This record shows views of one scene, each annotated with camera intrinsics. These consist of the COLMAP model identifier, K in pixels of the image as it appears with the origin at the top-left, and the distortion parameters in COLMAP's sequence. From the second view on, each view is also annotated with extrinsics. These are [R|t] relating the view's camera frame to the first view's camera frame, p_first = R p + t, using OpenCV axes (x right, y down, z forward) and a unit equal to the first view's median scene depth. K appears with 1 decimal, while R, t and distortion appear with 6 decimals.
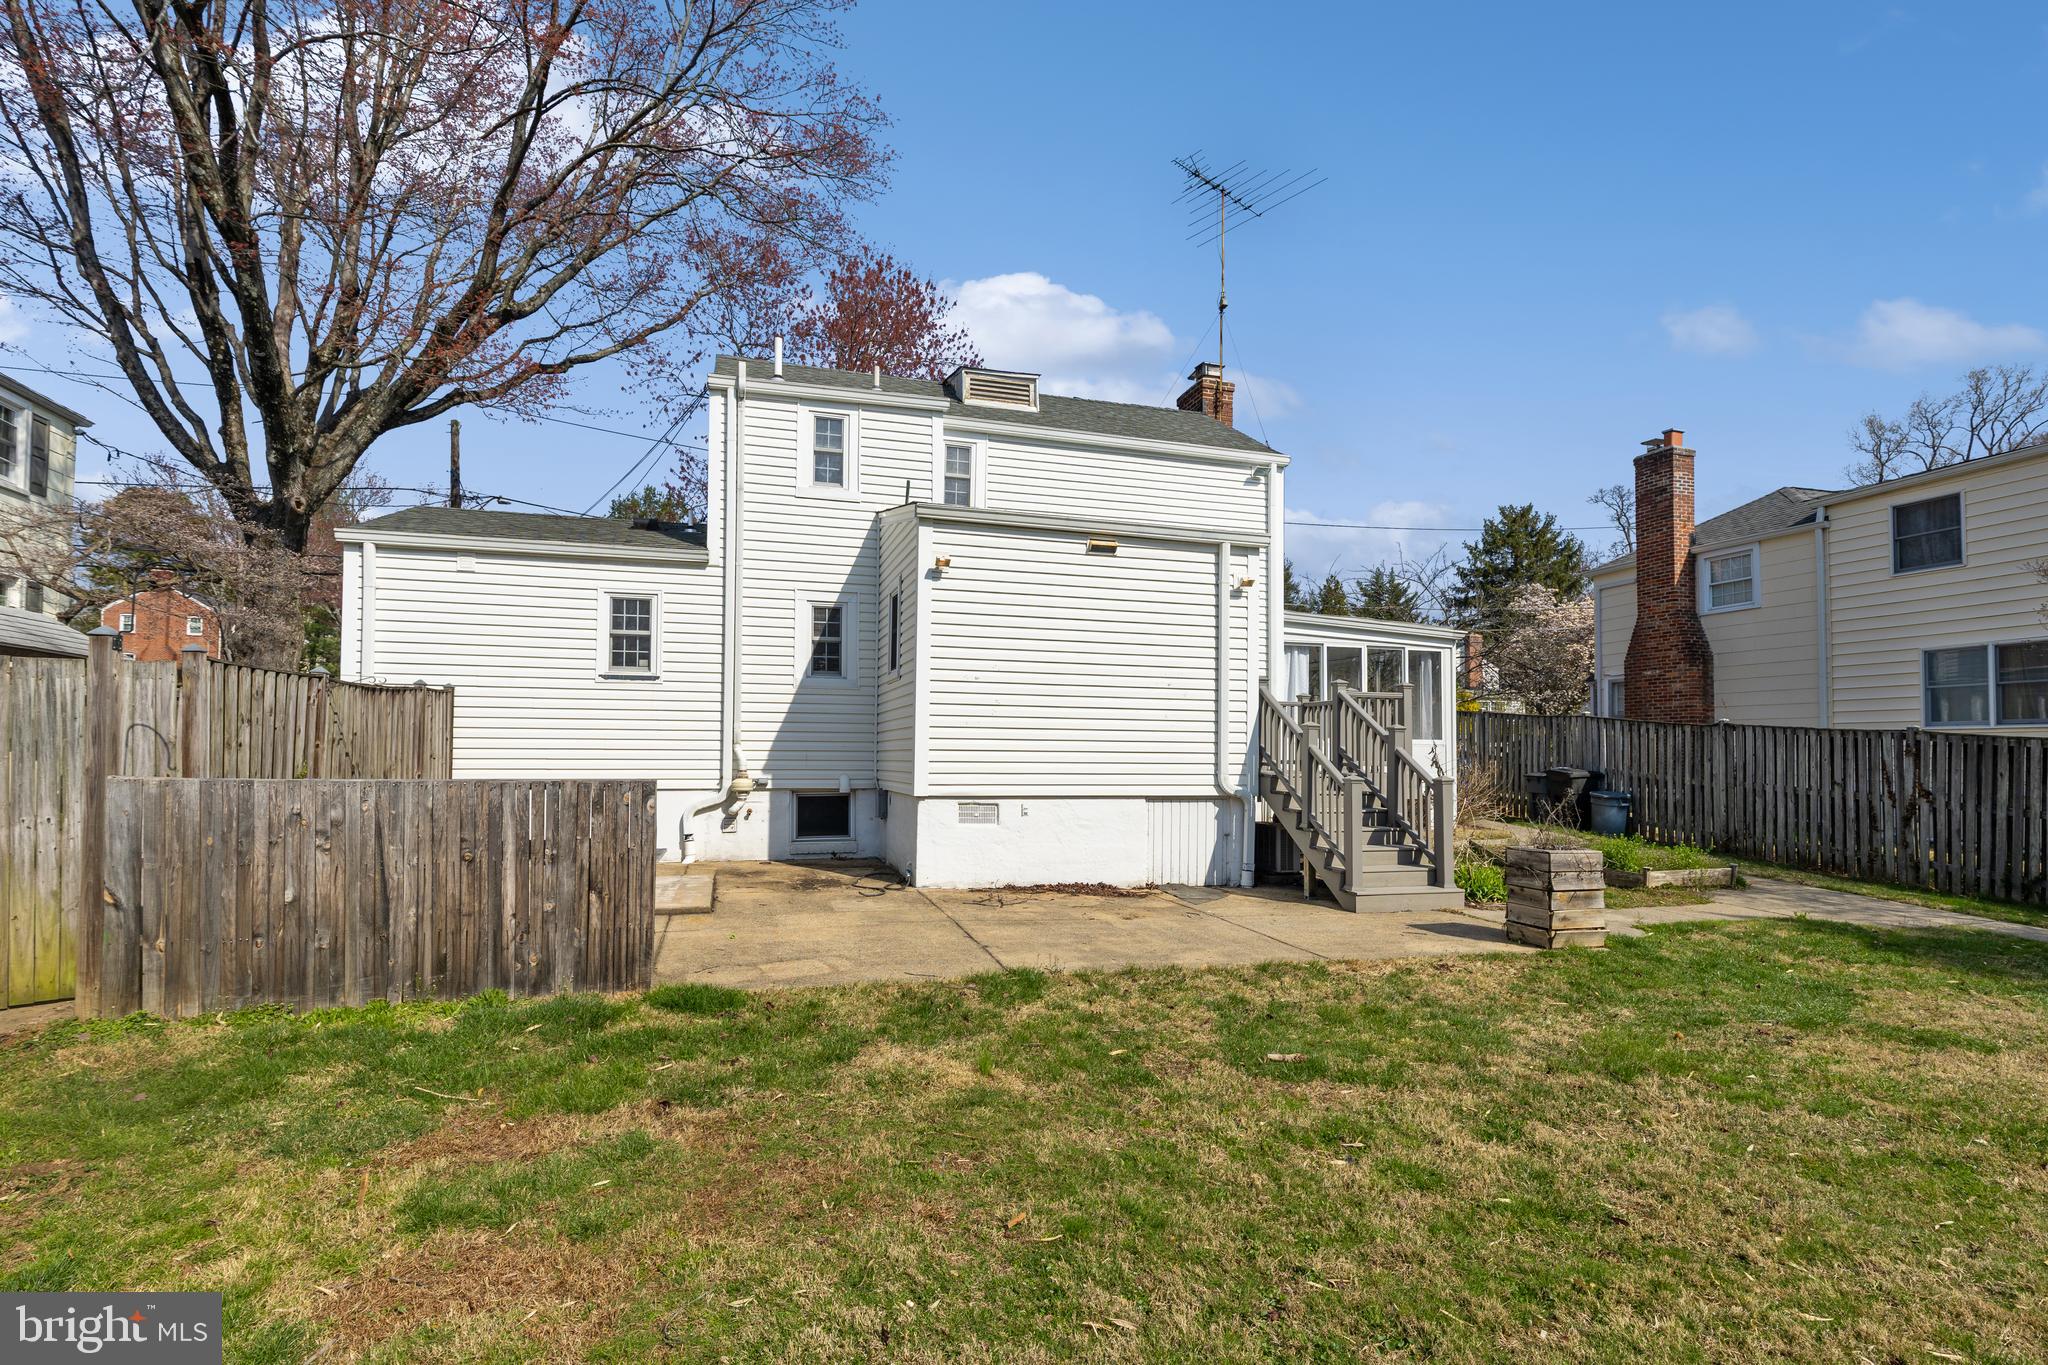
lens RADIAL K [[978.3, 0, 1045.9], [0, 978.3, 735.1], [0, 0, 1]] dist [0.001800, 0.000090]
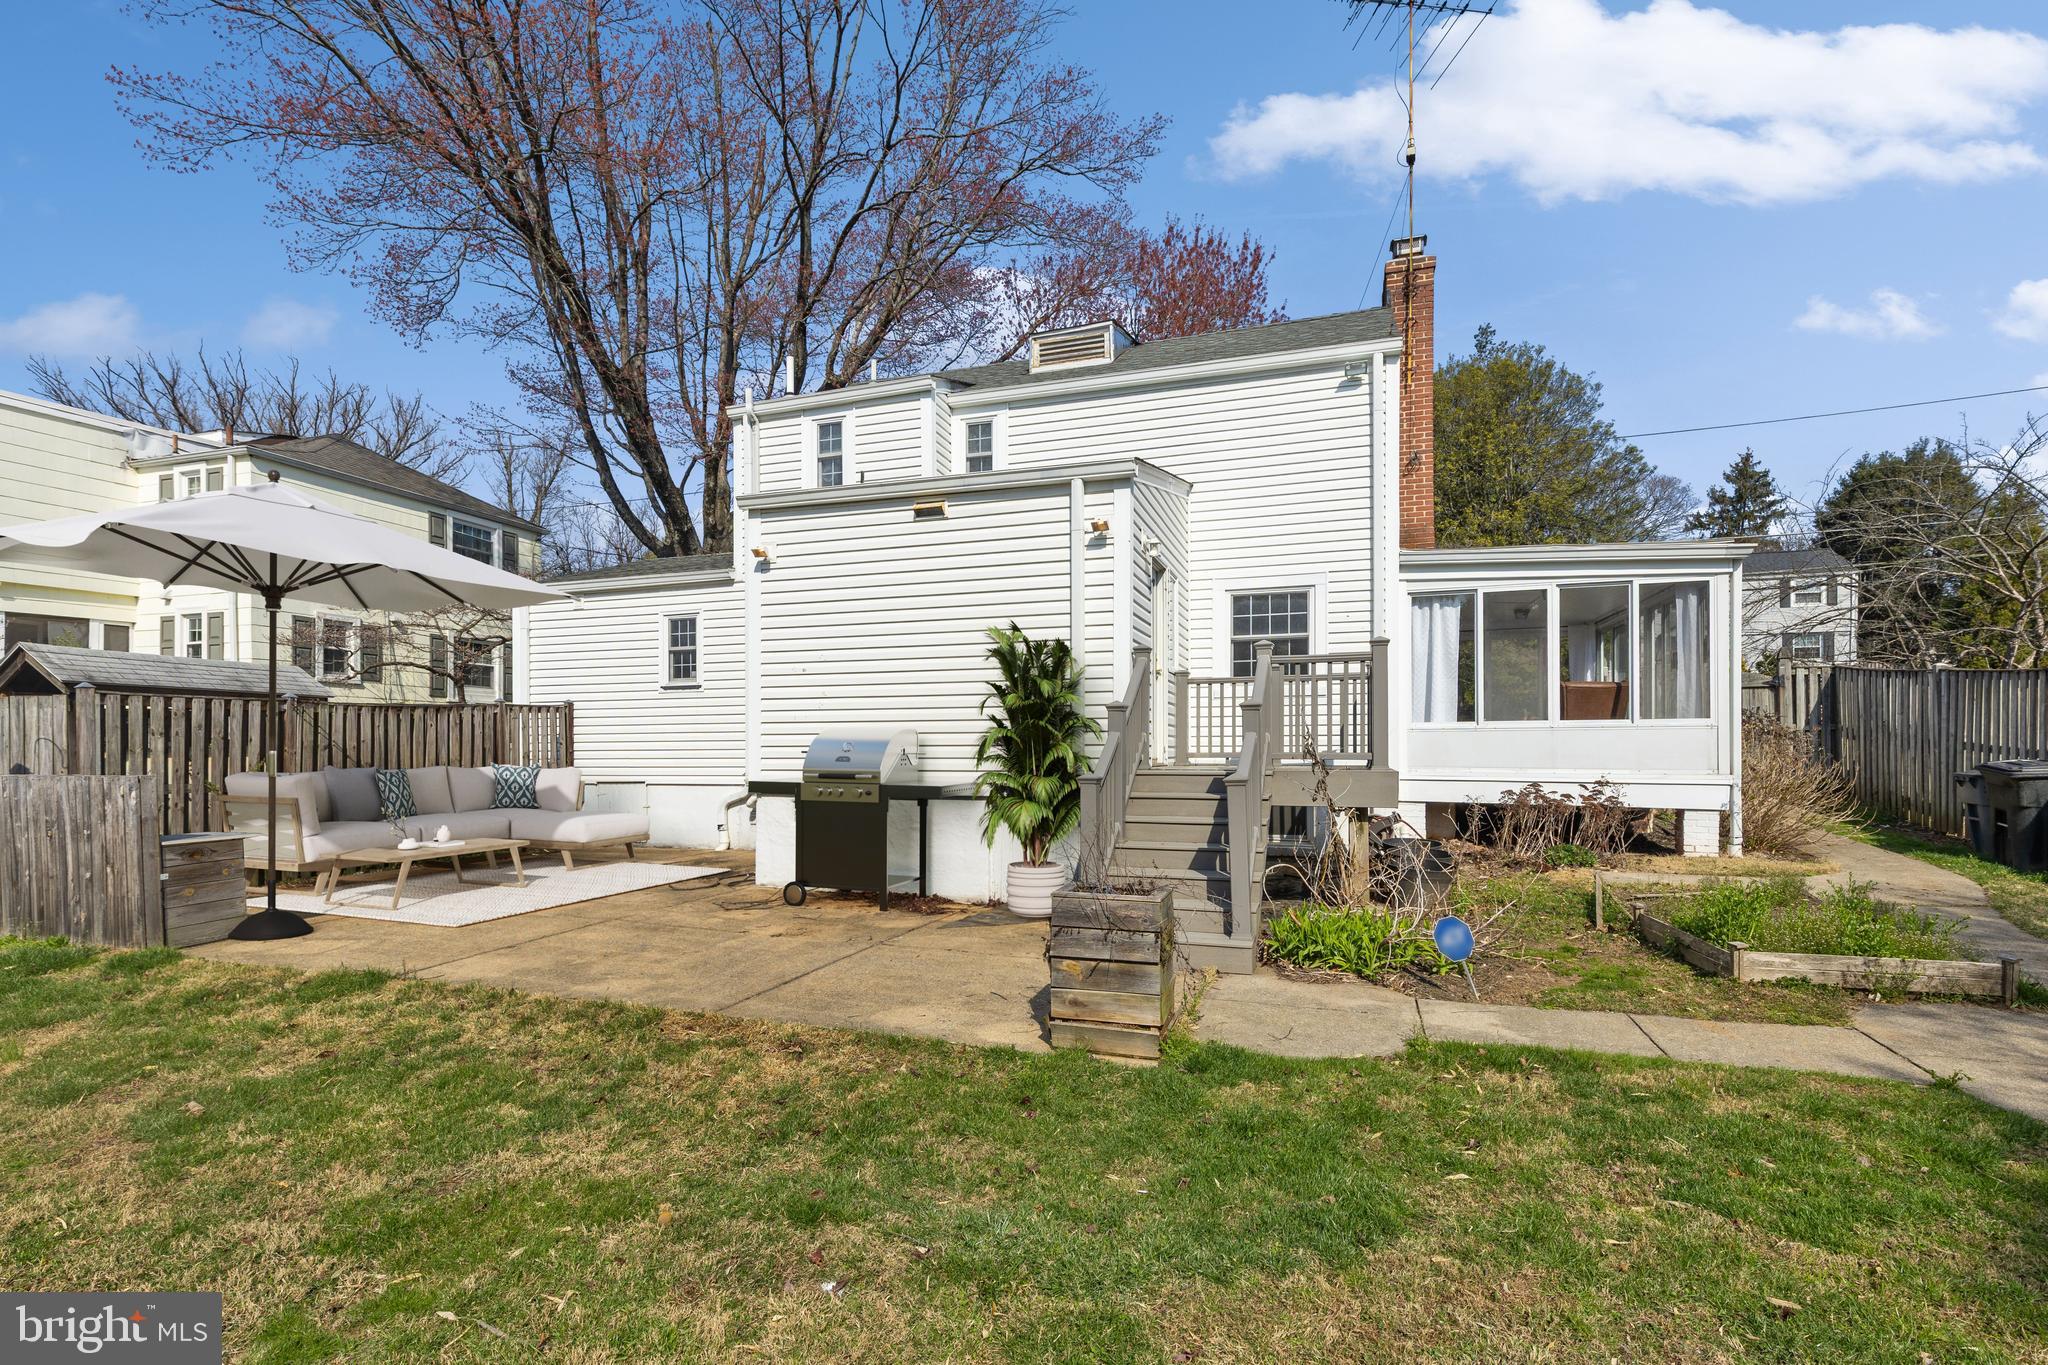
lens RADIAL K [[948.0, 0, 1004.1], [0, 948.0, 756.8], [0, 0, 1]] dist [0.003209, 0.000456]
pose [[0.816692, -0.009316, -0.576998, 0.526499], [0.022948, 0.999603, 0.016343, 0.012877], [0.576617, -0.026588, 0.816582, 0.304904]]
